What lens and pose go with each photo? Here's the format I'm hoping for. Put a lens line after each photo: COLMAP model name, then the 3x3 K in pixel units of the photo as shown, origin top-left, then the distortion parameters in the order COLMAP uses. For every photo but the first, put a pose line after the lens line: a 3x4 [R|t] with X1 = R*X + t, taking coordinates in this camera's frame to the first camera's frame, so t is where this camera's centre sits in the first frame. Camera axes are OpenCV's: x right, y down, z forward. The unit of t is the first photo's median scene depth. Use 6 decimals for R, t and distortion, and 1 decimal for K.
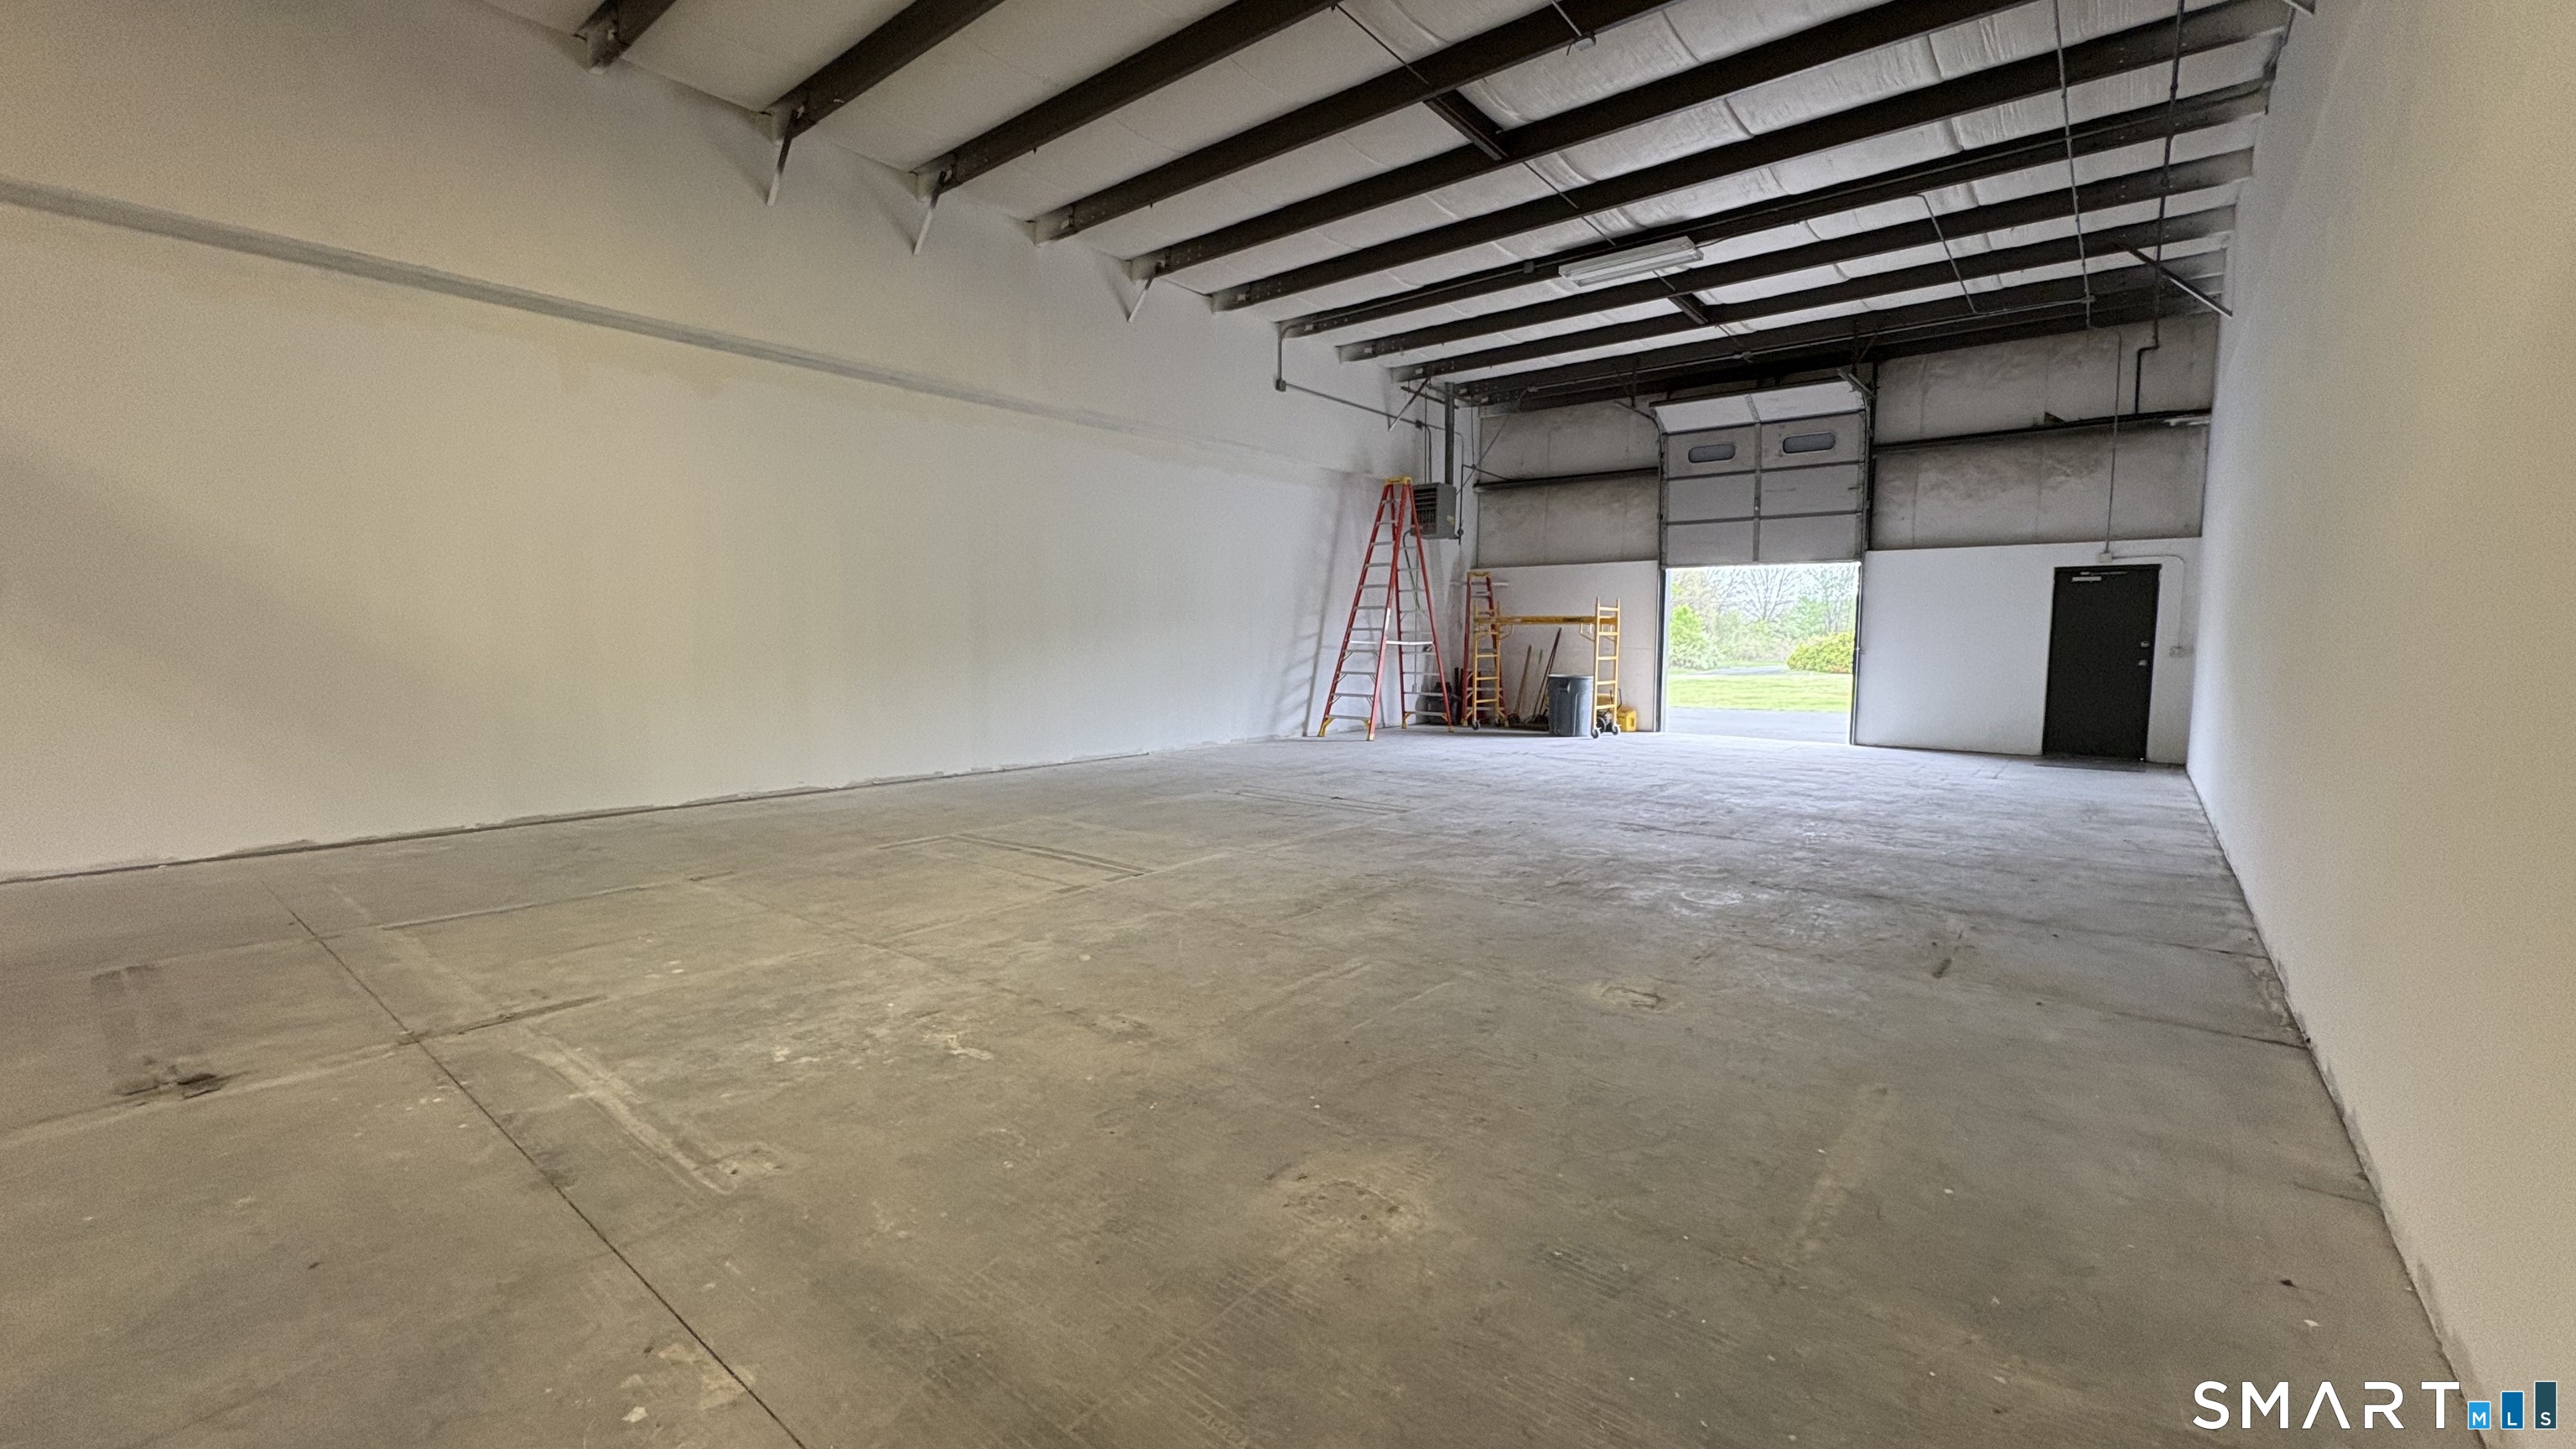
lens RADIAL K [[1026.5, 0, 1291.6], [0, 1026.5, 715.2], [0, 0, 1]] dist [0.000564, 0.000403]
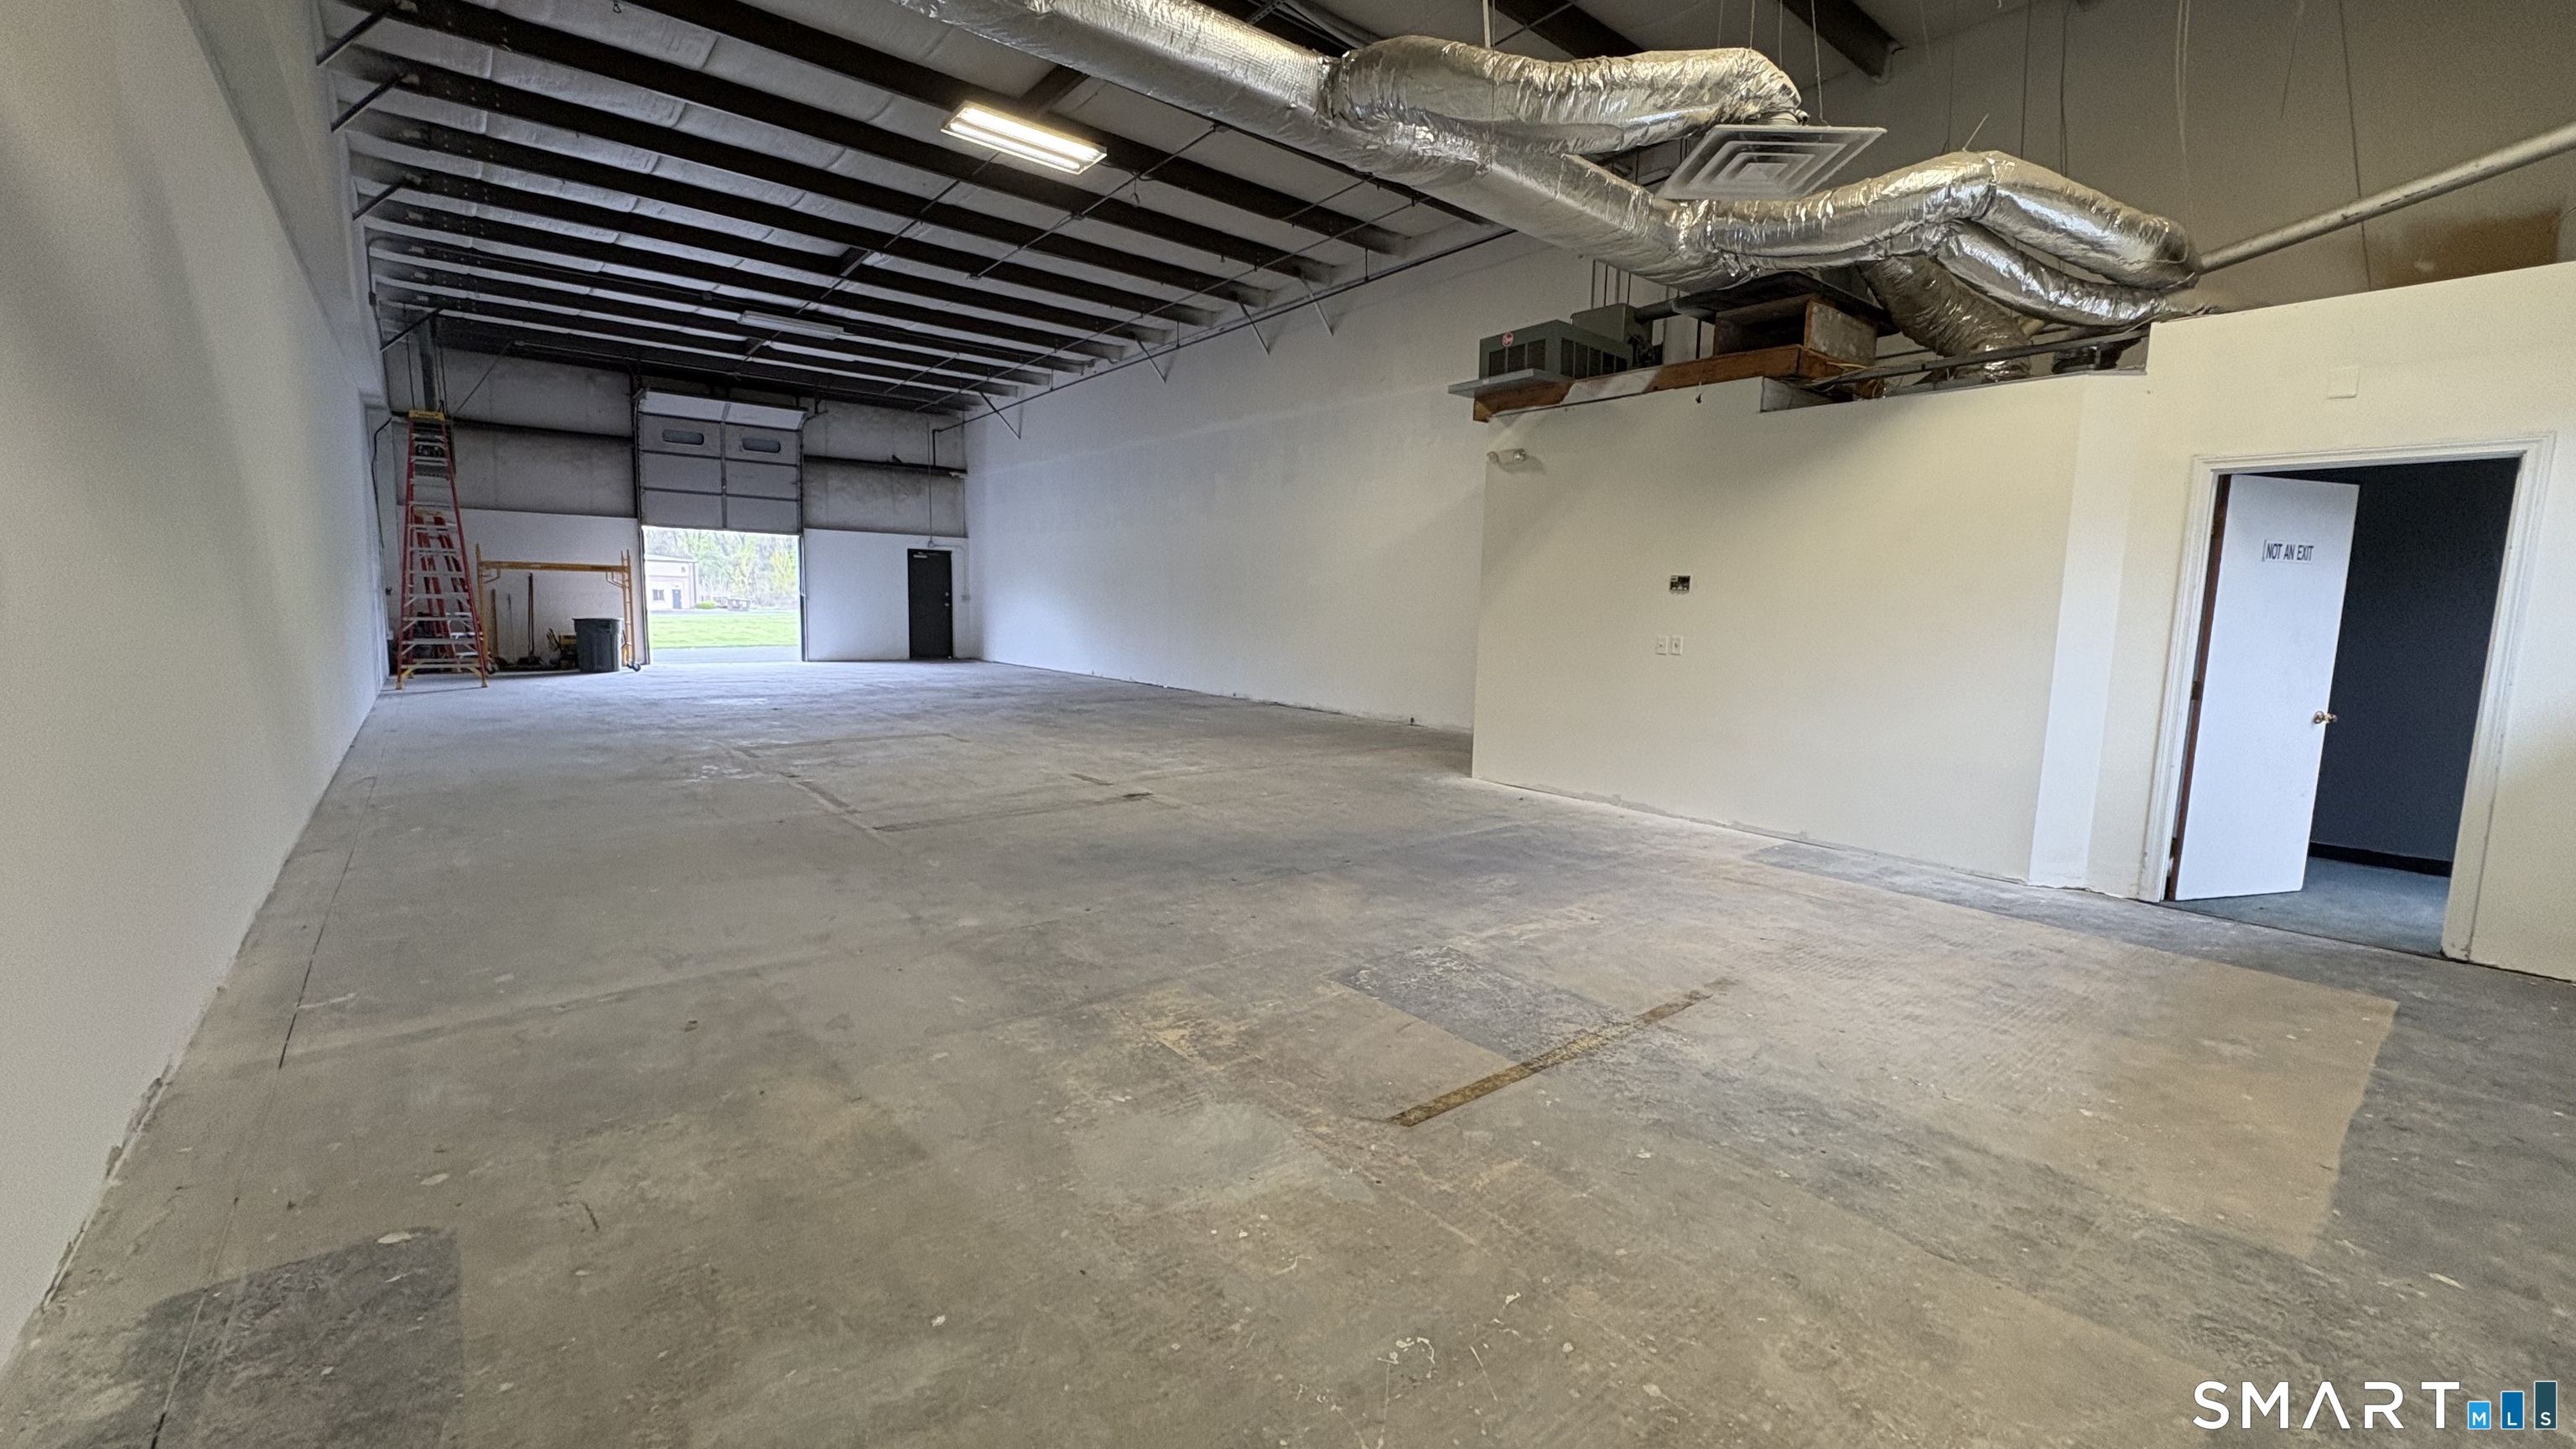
lens RADIAL K [[1026.5, 0, 1274.6], [0, 1026.5, 726.8], [0, 0, 1]] dist [0.000564, 0.000403]
pose [[0.203023, -0.119385, 0.971869, -0.751150], [0.052519, 0.992438, 0.110941, -0.005420], [-0.977764, 0.028518, 0.207758, 0.045505]]
